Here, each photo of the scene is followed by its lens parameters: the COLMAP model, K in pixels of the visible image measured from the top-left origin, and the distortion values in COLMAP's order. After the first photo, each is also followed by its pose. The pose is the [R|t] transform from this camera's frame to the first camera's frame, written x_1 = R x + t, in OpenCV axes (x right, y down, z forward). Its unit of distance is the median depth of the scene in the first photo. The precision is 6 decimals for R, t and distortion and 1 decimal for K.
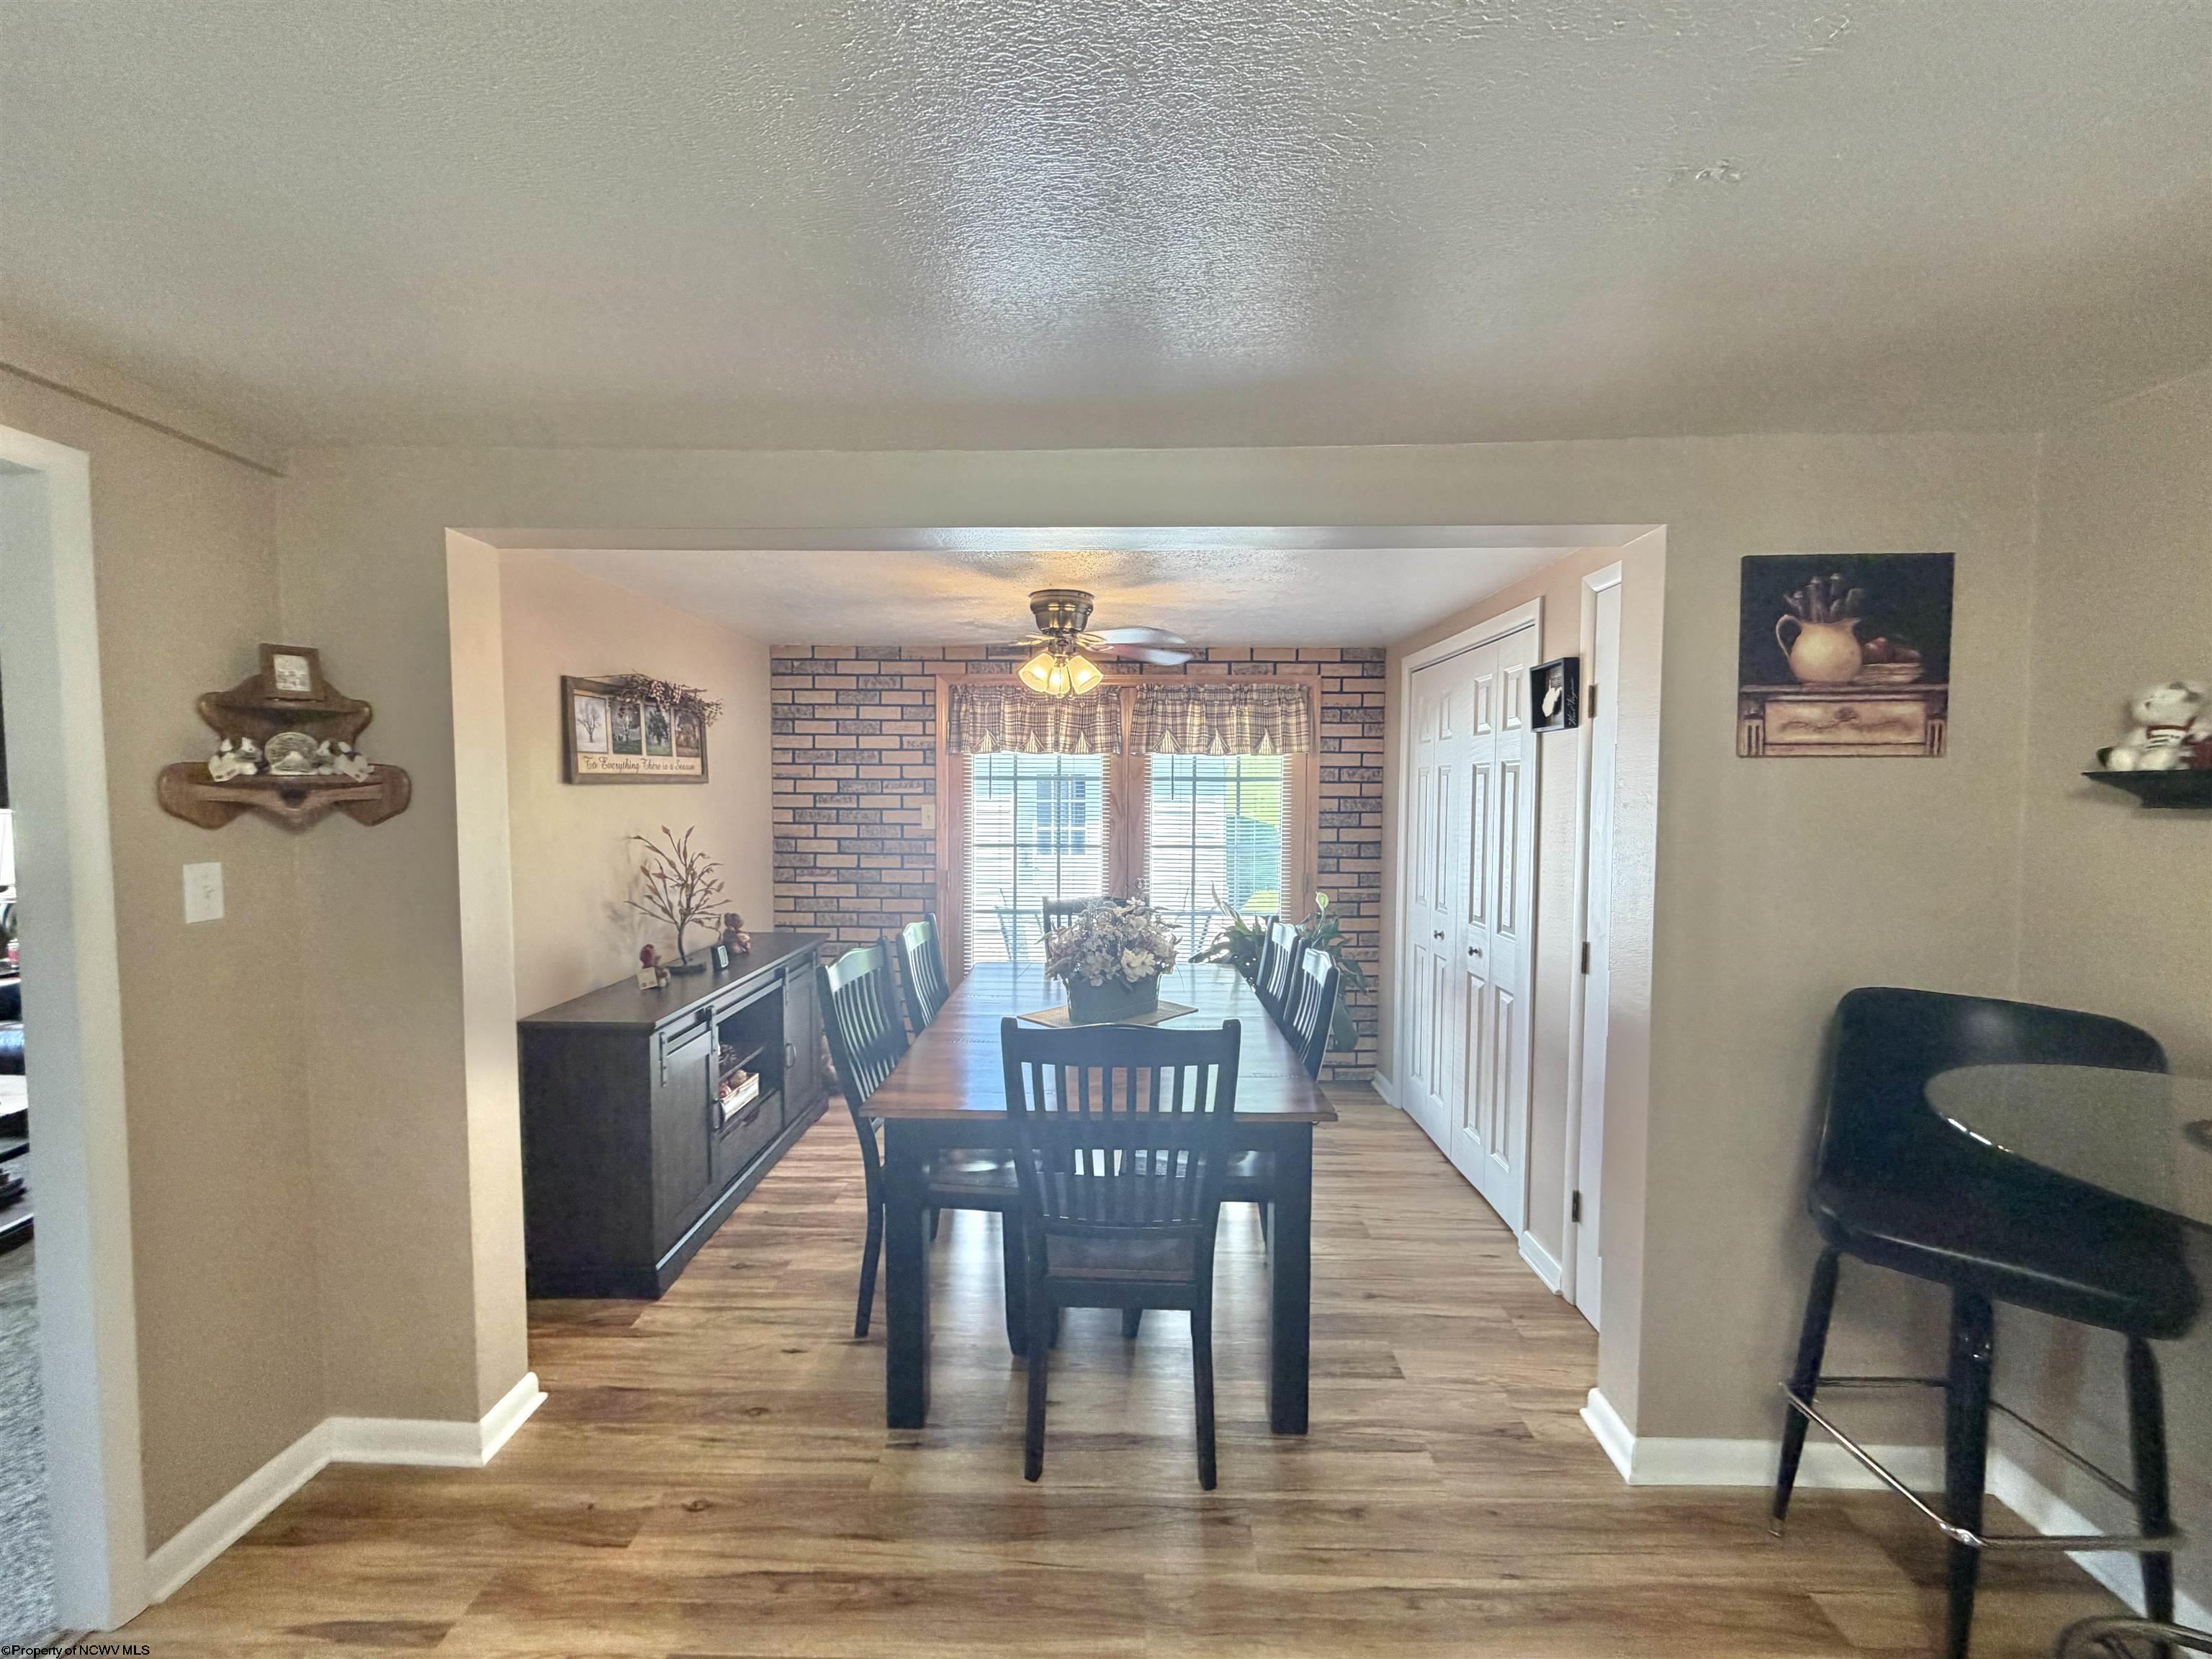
lens RADIAL K [[882.9, 0, 1101.4], [0, 882.9, 834.7], [0, 0, 1]] dist [0.000855, 0.000080]
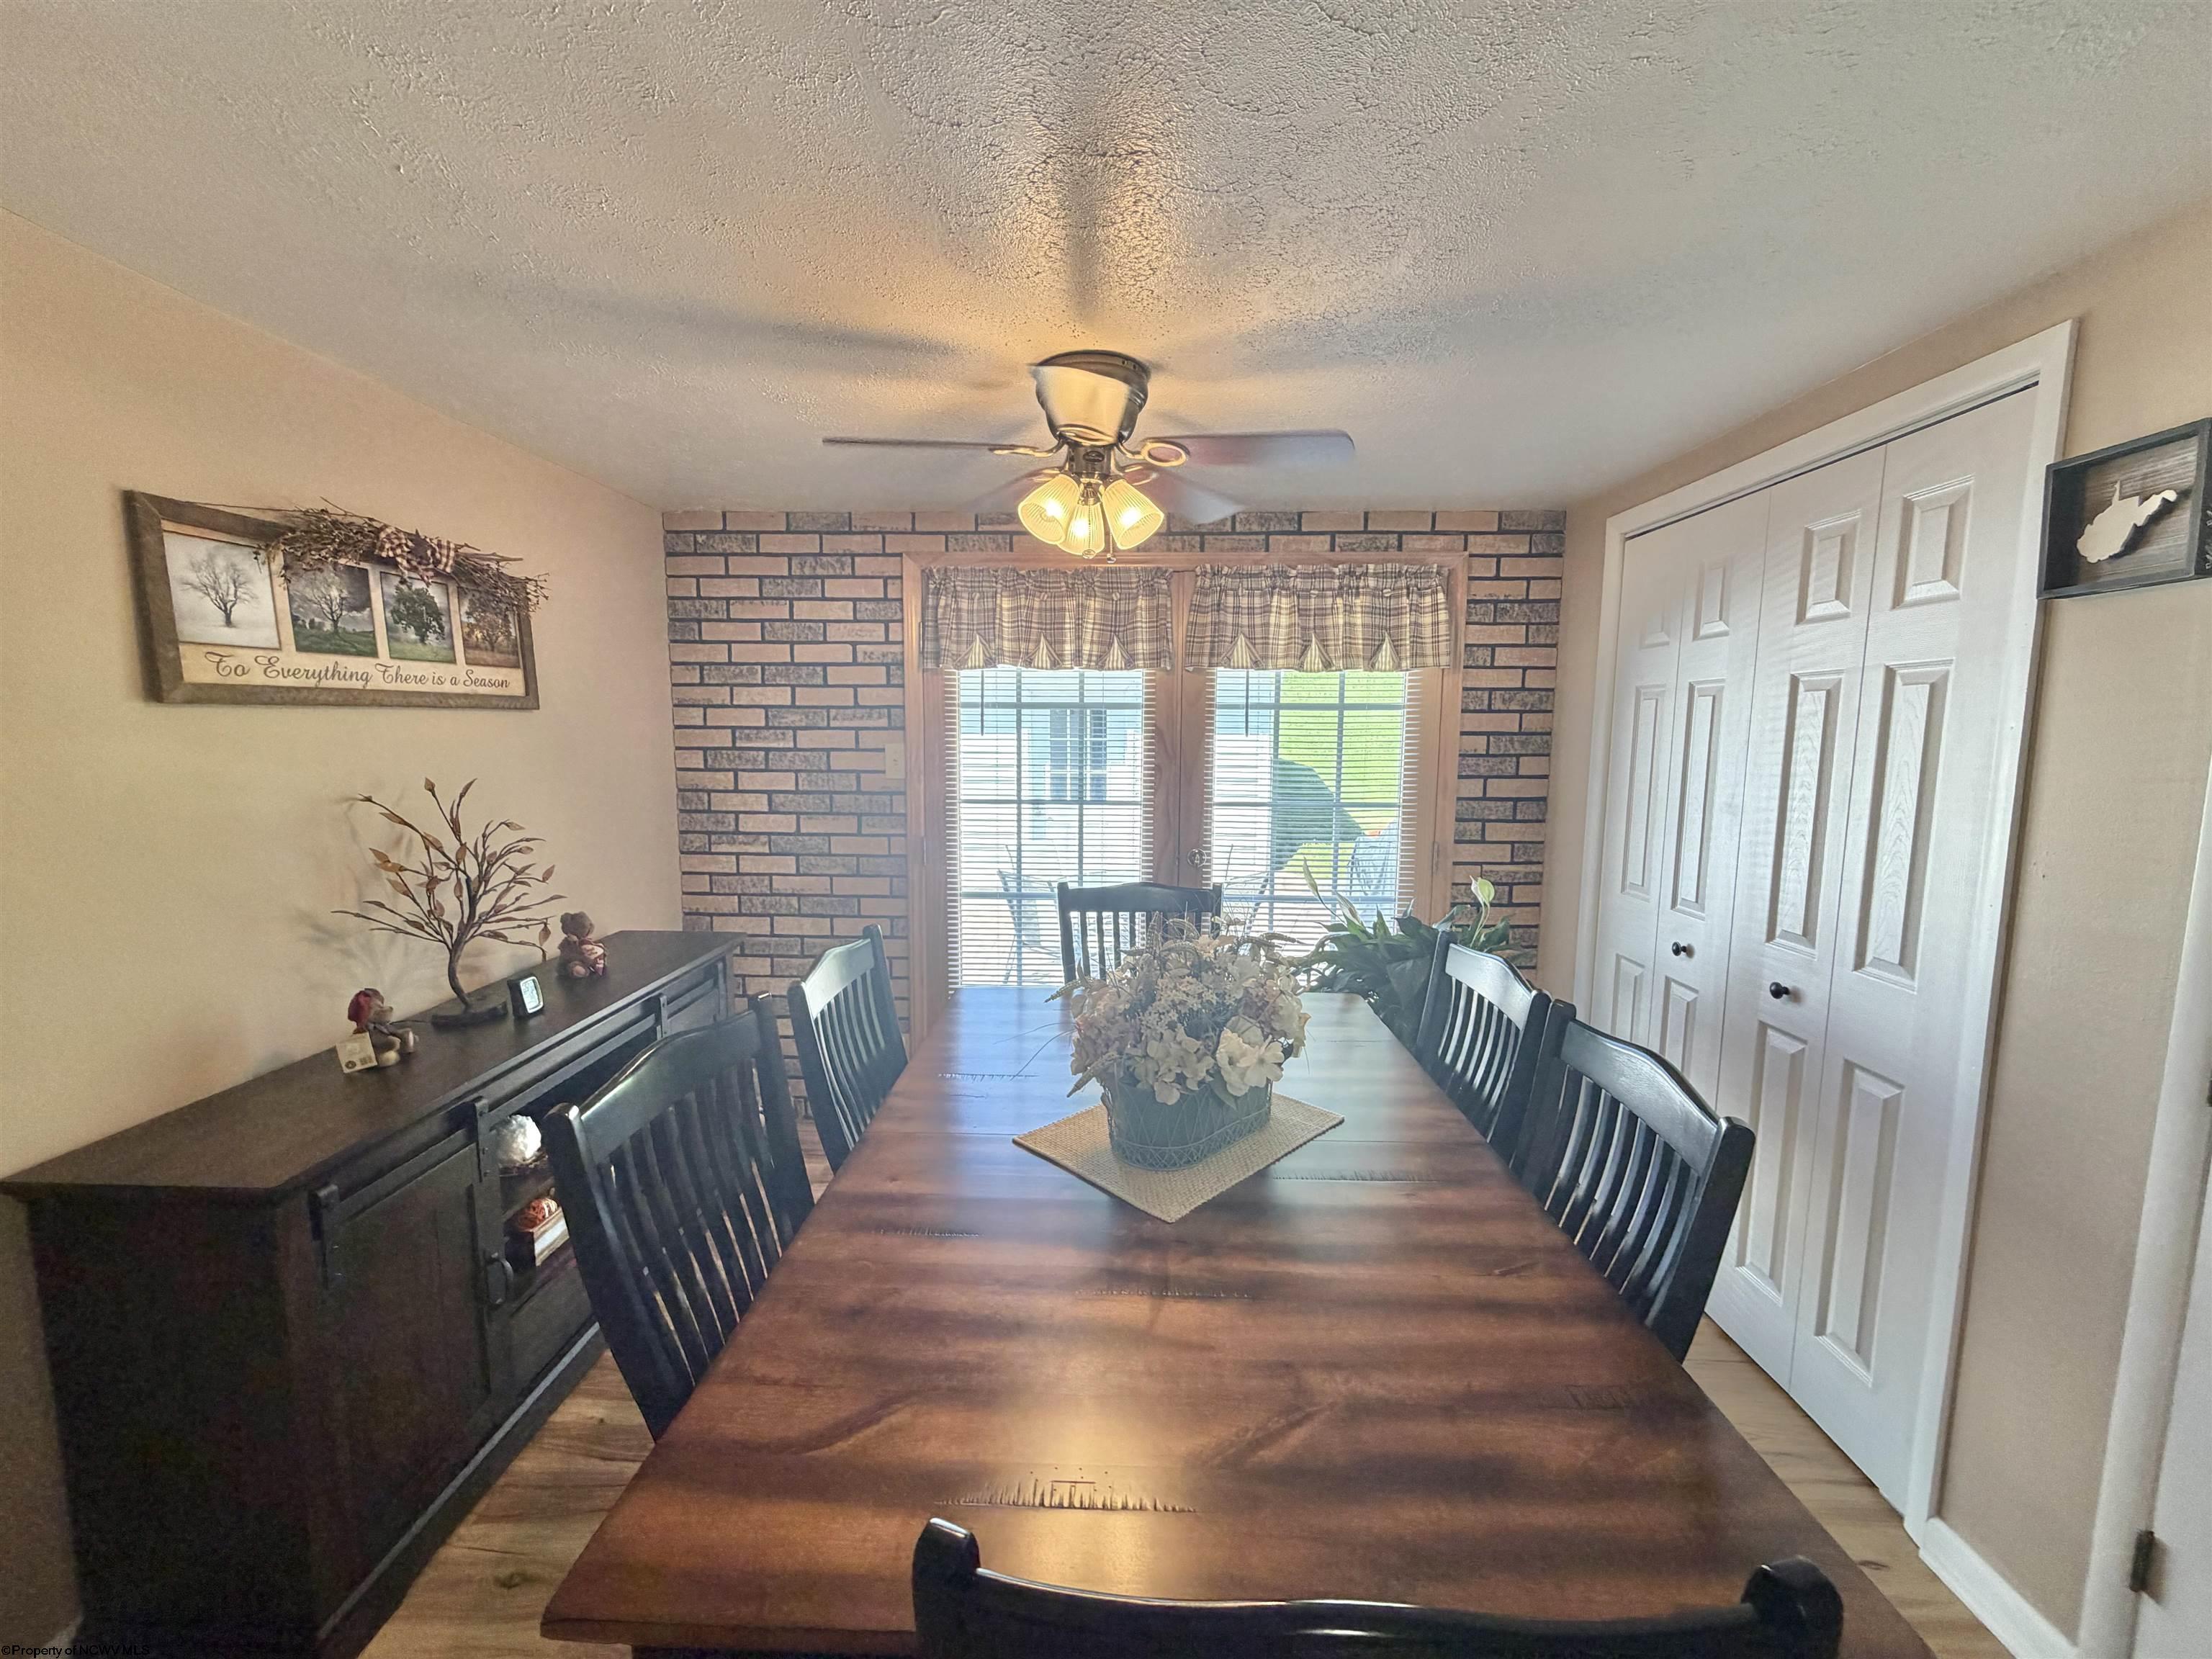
lens RADIAL K [[882.9, 0, 1103.7], [0, 882.9, 829.3], [0, 0, 1]] dist [0.000855, 0.000080]
pose [[0.999914, 0.002456, -0.012878, -0.021874], [-0.001654, 0.998077, 0.061966, -0.010202], [0.013006, -0.061939, 0.997995, 0.311125]]
